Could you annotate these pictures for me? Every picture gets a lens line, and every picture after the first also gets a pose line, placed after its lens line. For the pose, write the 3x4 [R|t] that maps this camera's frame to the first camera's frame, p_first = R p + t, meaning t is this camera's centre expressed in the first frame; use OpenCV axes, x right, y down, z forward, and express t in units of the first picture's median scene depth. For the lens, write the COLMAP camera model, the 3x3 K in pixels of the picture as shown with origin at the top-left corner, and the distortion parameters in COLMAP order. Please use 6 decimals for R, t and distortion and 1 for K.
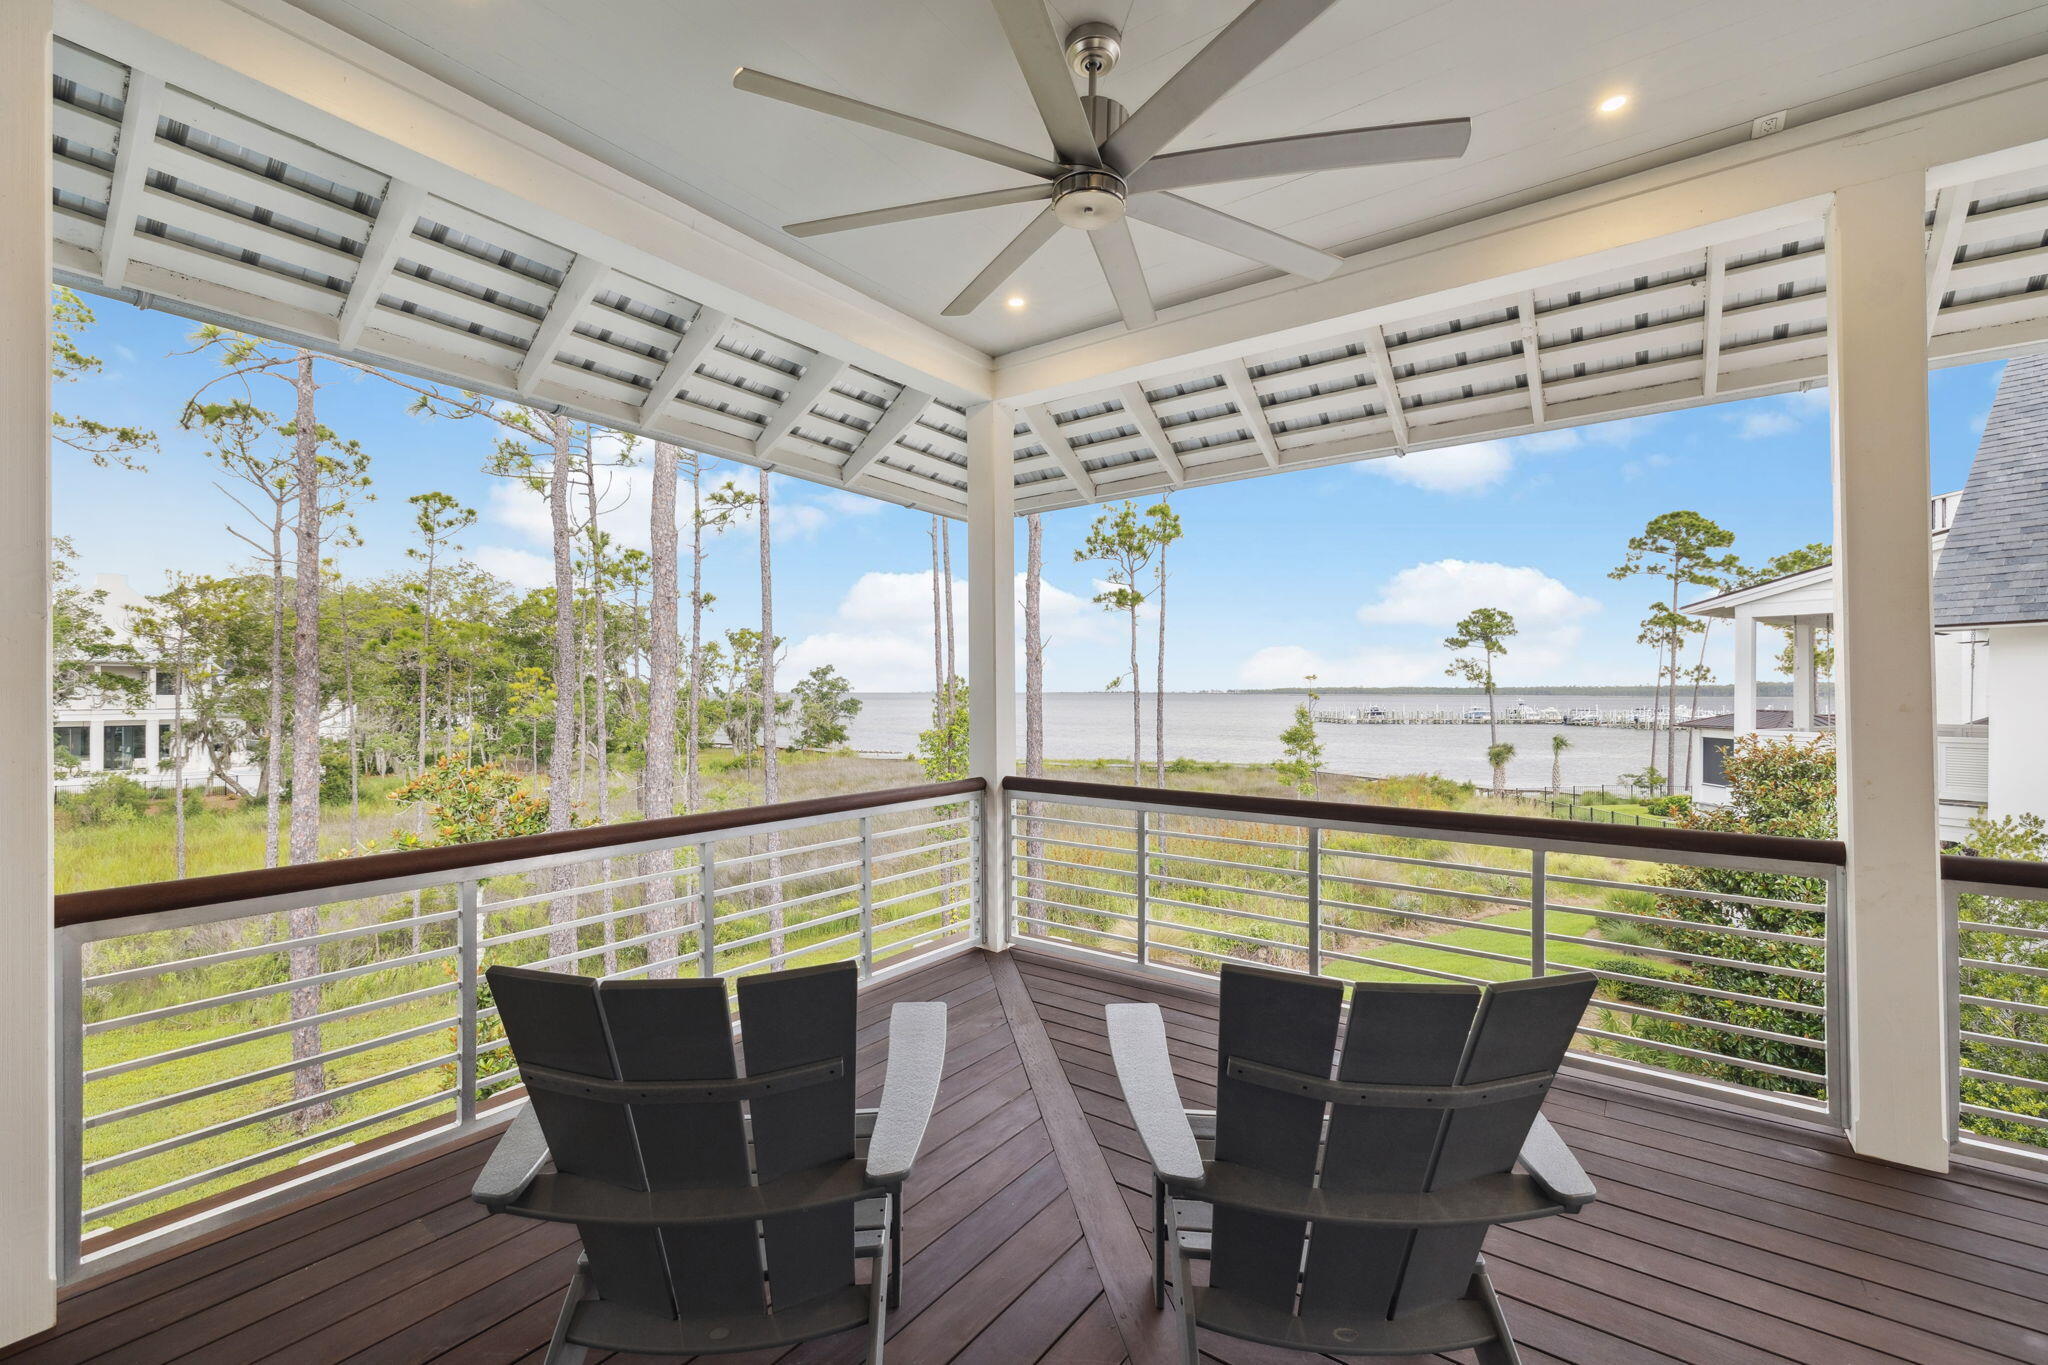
lens RADIAL K [[869.7, 0, 1024.0], [0, 869.7, 682.5], [0, 0, 1]] dist [0.016163, 0.000025]
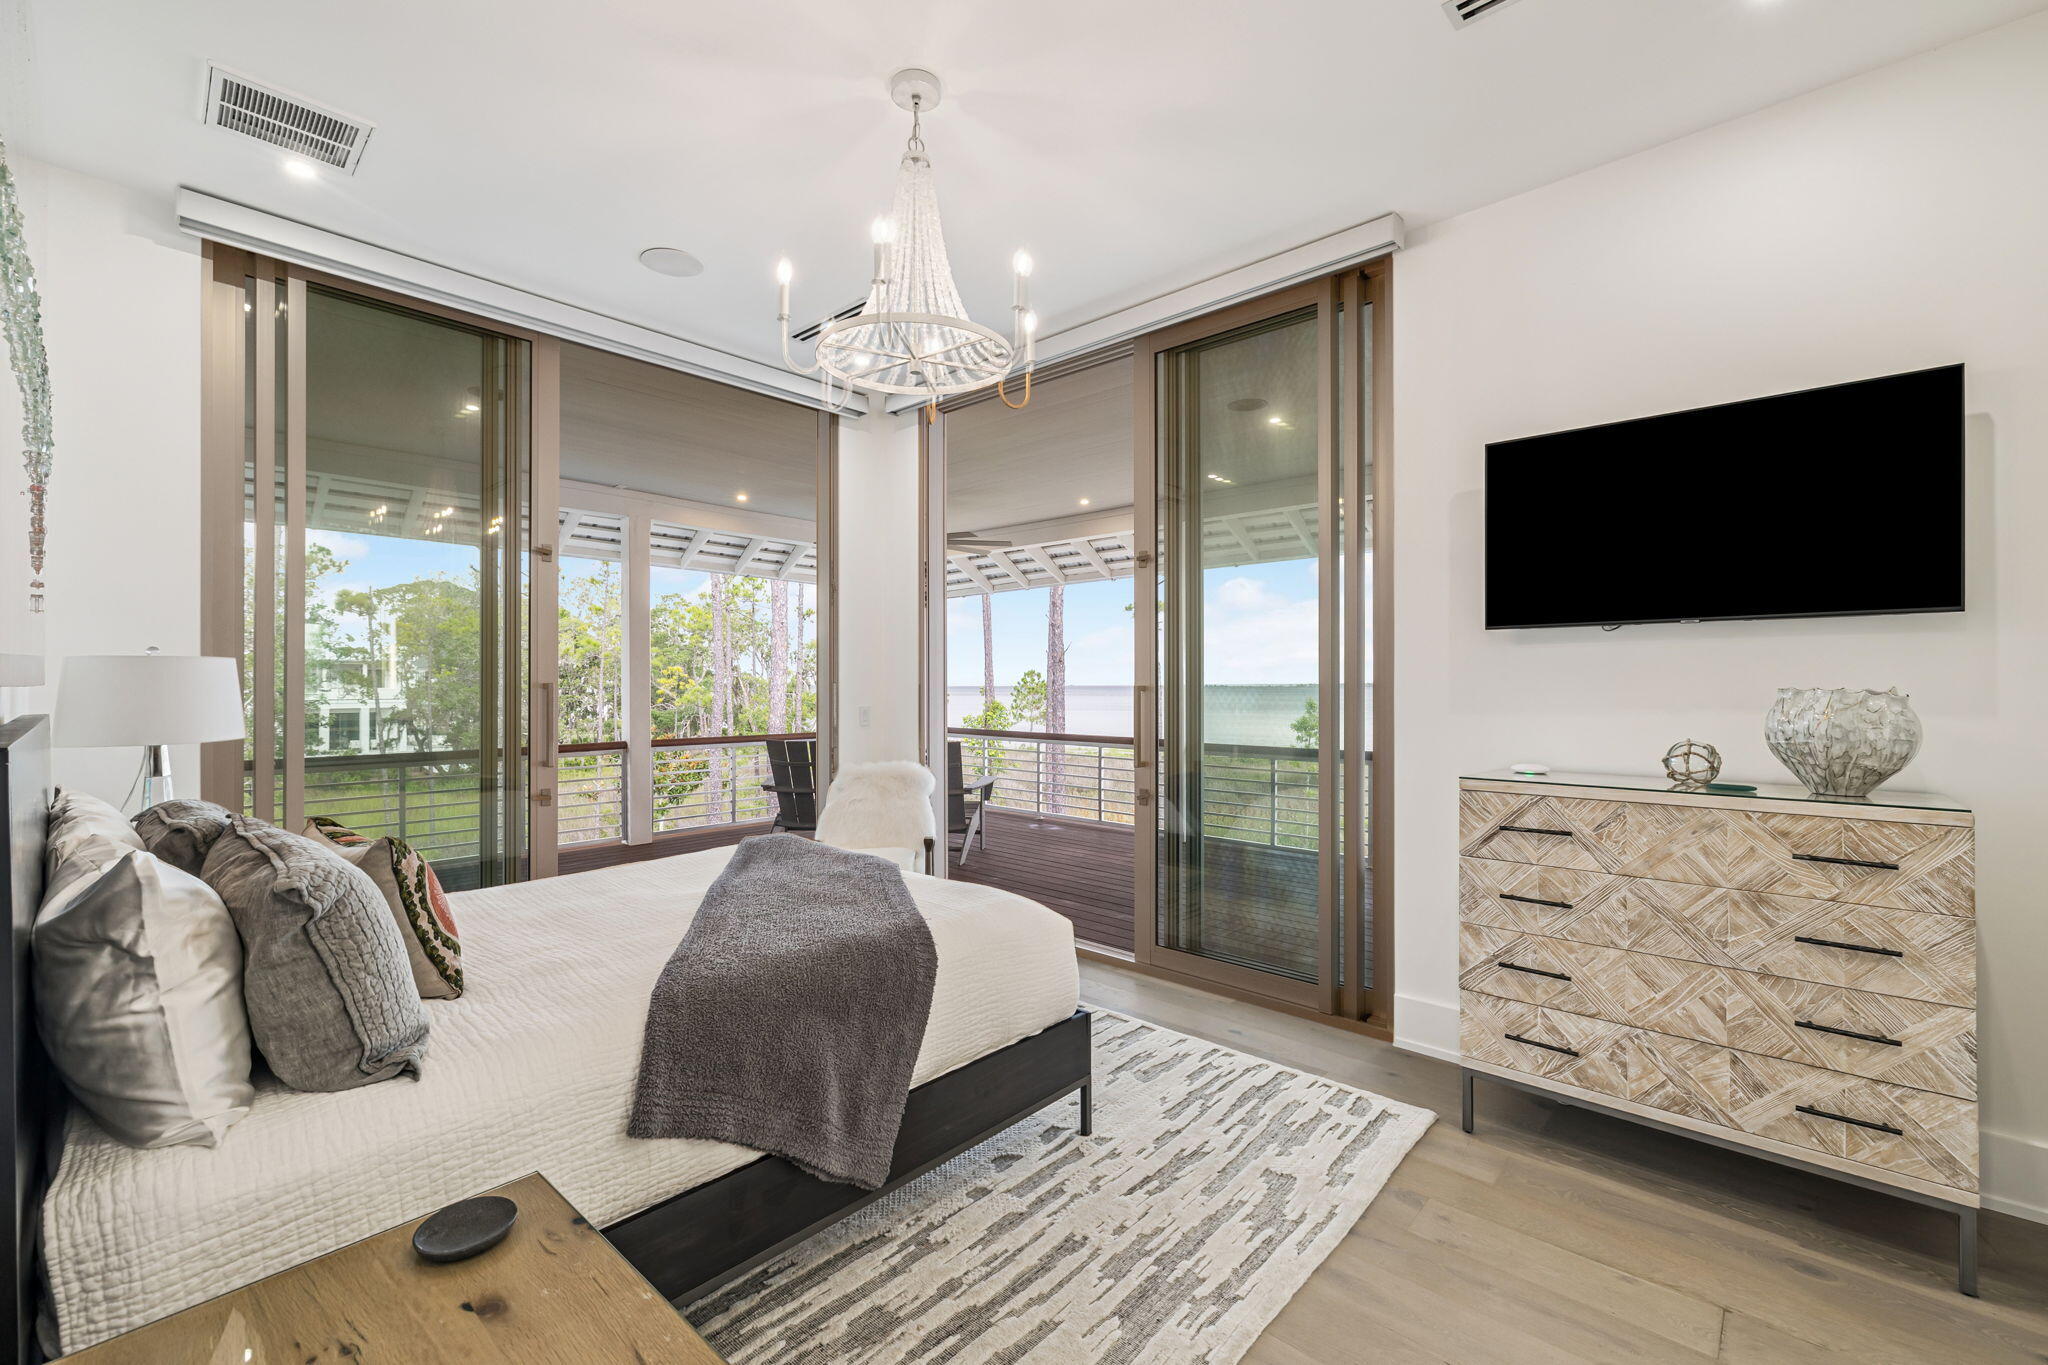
lens RADIAL K [[860.3, 0, 1020.7], [0, 860.3, 686.6], [0, 0, 1]] dist [0.000238, 0.000234]
pose [[0.994127, 0.000390, -0.108216, 0.040674], [0.000963, 0.999922, 0.012447, -0.001914], [0.108212, -0.012479, 0.994049, -0.109041]]
